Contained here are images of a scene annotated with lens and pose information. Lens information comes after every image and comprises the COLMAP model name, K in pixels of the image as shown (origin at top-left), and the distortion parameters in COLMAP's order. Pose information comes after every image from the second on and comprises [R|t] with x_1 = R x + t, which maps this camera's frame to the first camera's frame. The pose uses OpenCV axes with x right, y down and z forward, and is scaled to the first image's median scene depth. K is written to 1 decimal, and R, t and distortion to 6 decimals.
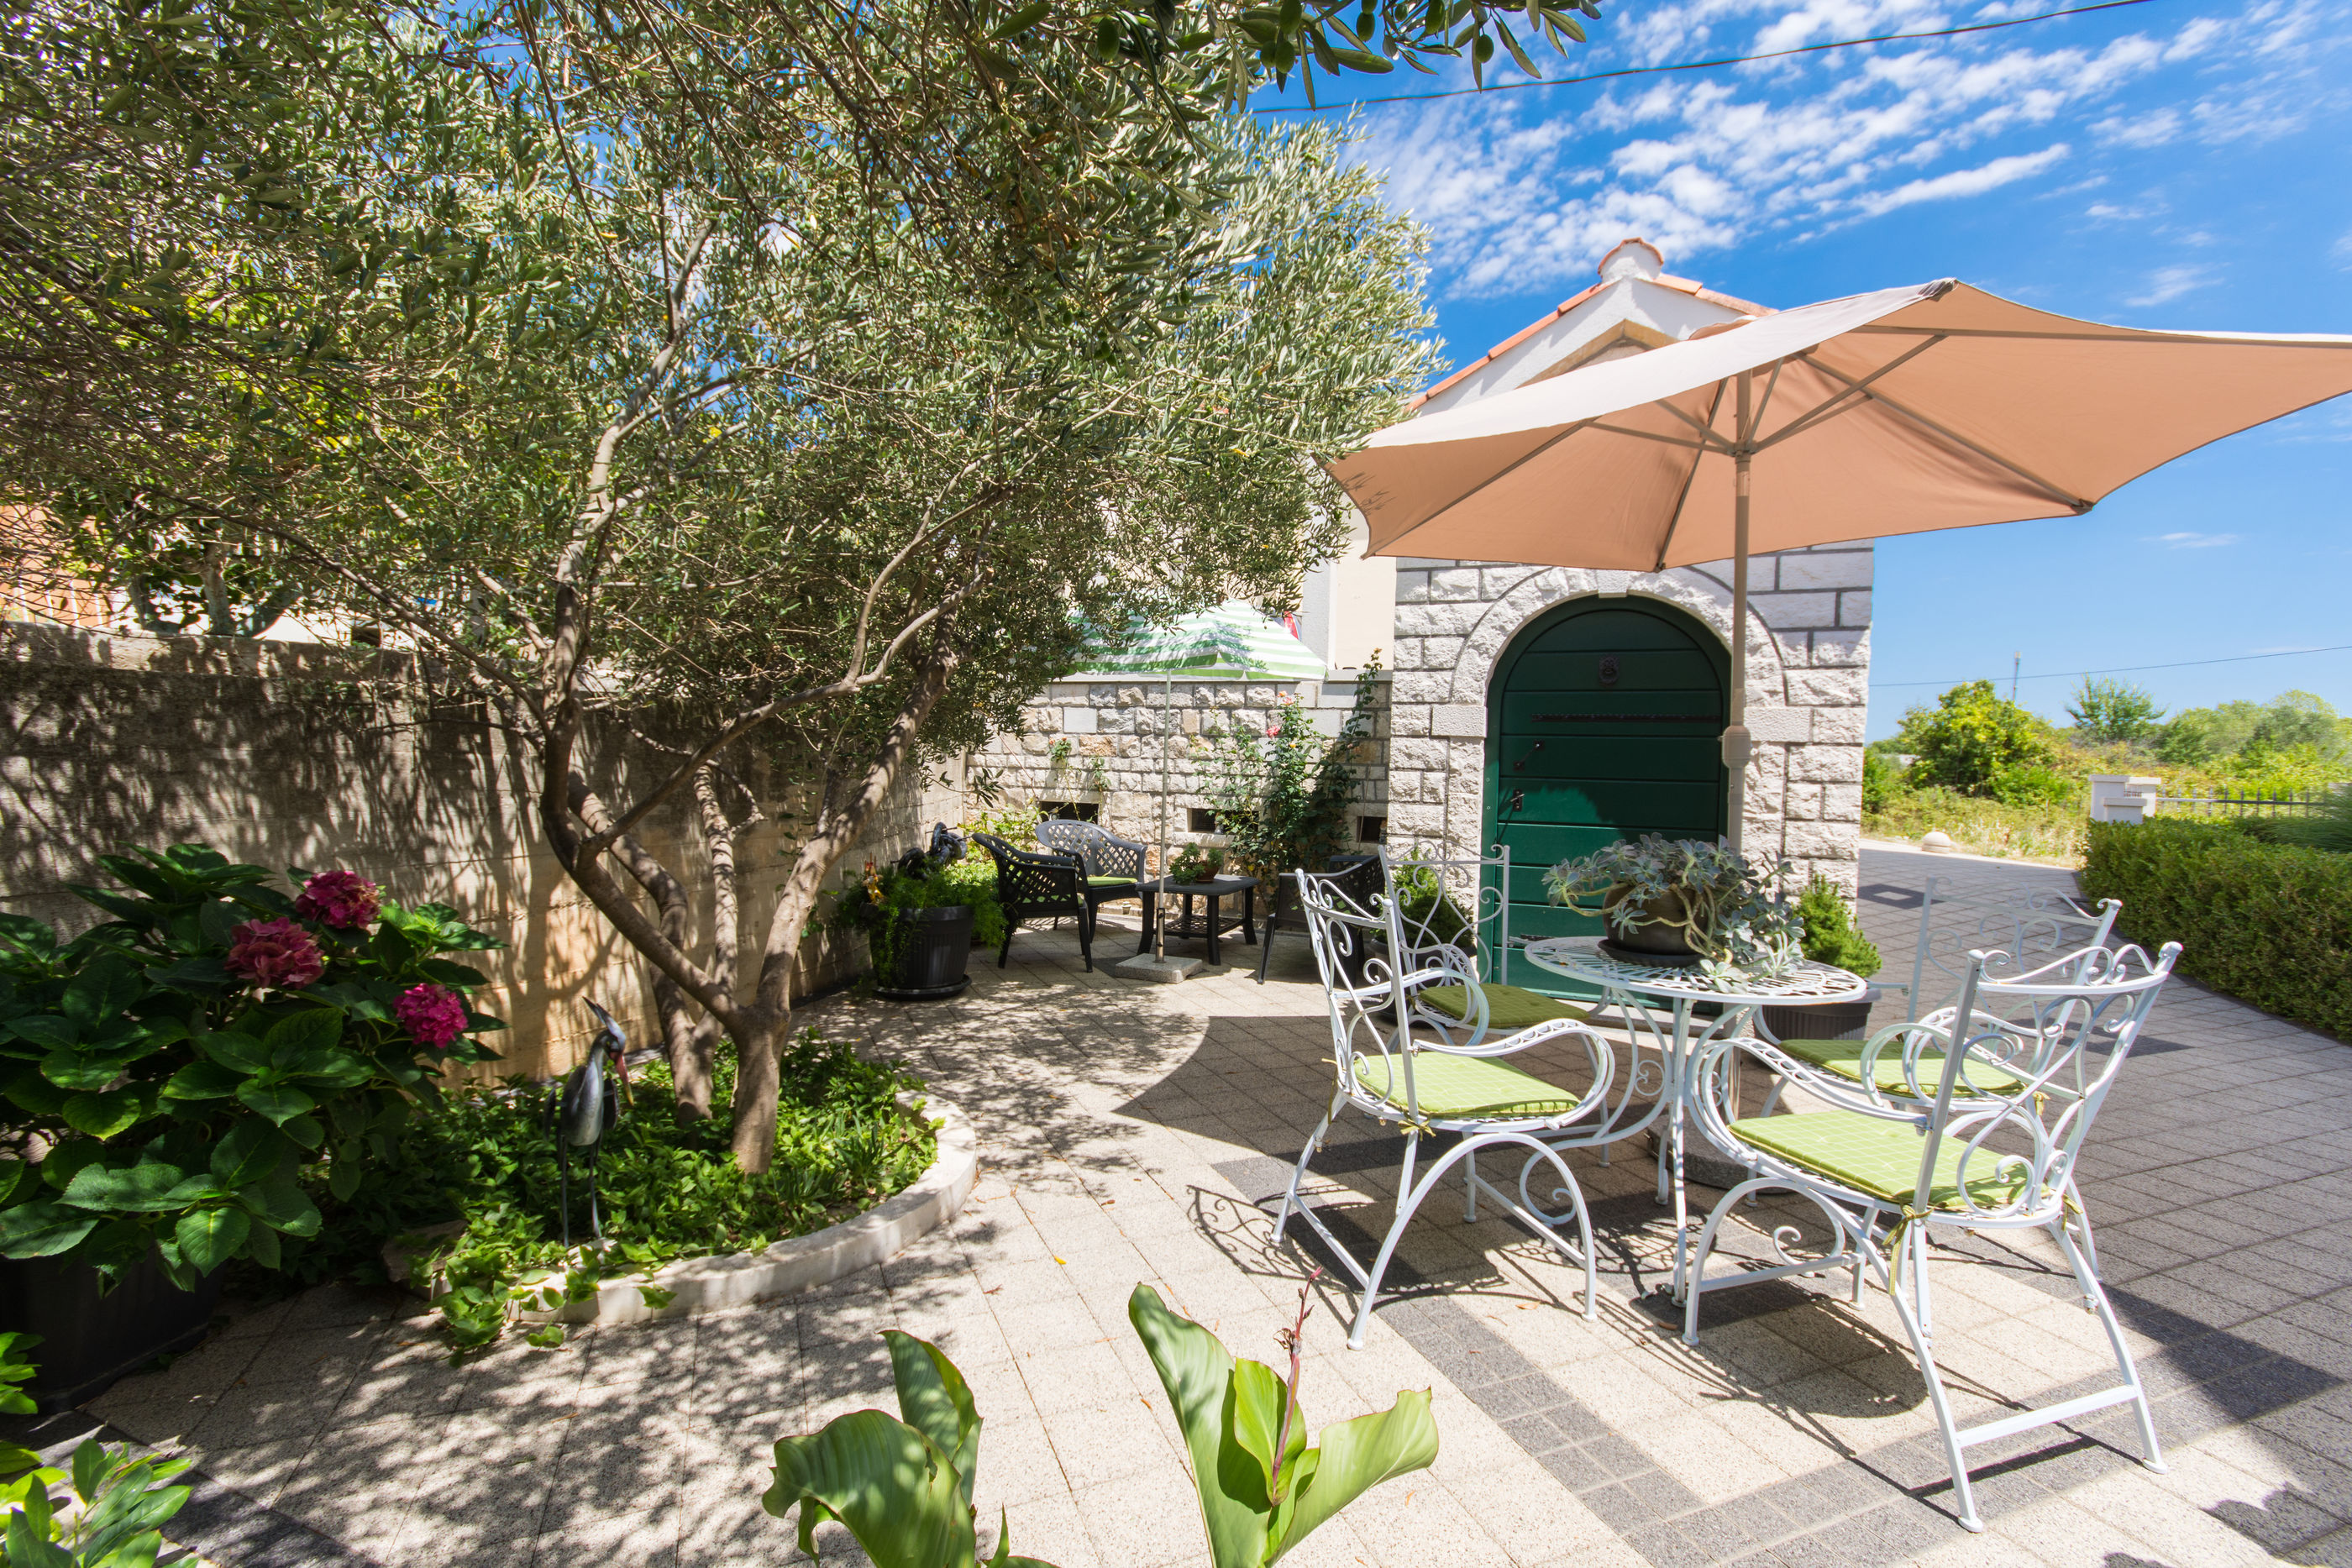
lens RADIAL K [[1028.9, 0, 1171.2], [0, 1028.9, 789.6], [0, 0, 1]] dist [0.009978, -0.003528]
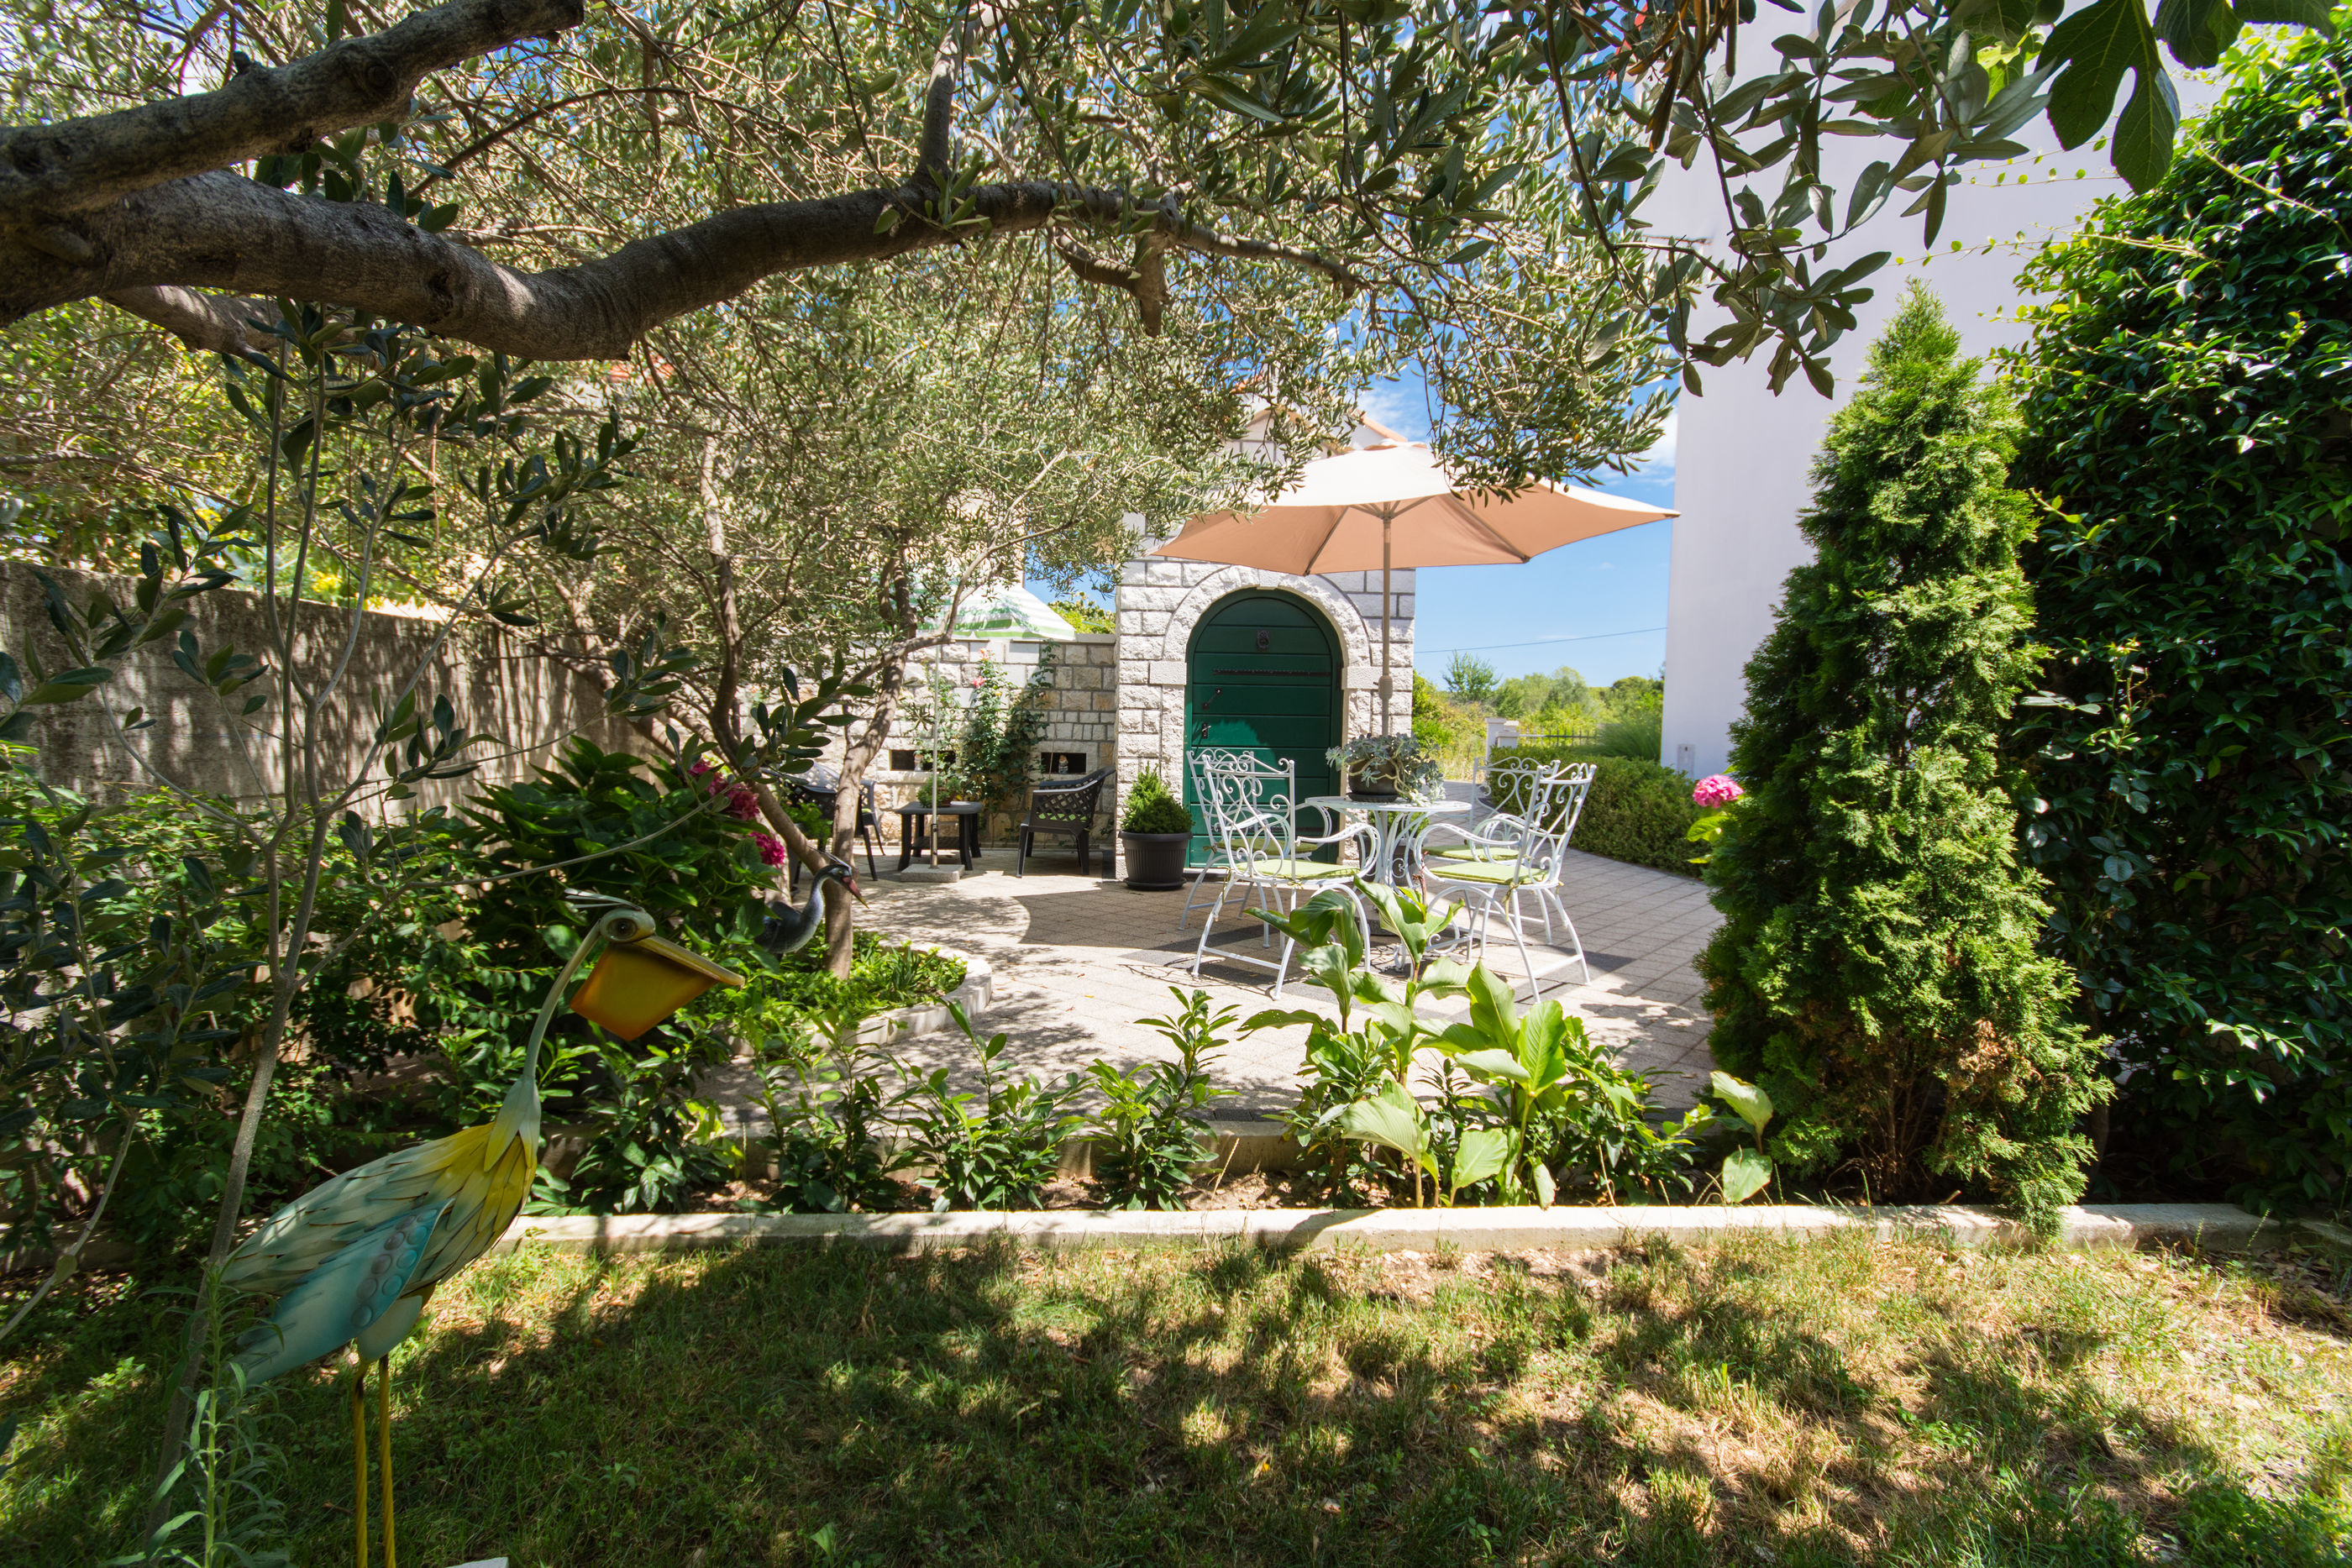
lens RADIAL K [[1028.9, 0, 1178.2], [0, 1028.9, 774.7], [0, 0, 1]] dist [0.009978, -0.003528]
pose [[0.892643, -0.030415, 0.449737, -0.332078], [0.019420, 0.999390, 0.029041, 0.029477], [-0.450346, -0.017189, 0.892689, -0.238856]]
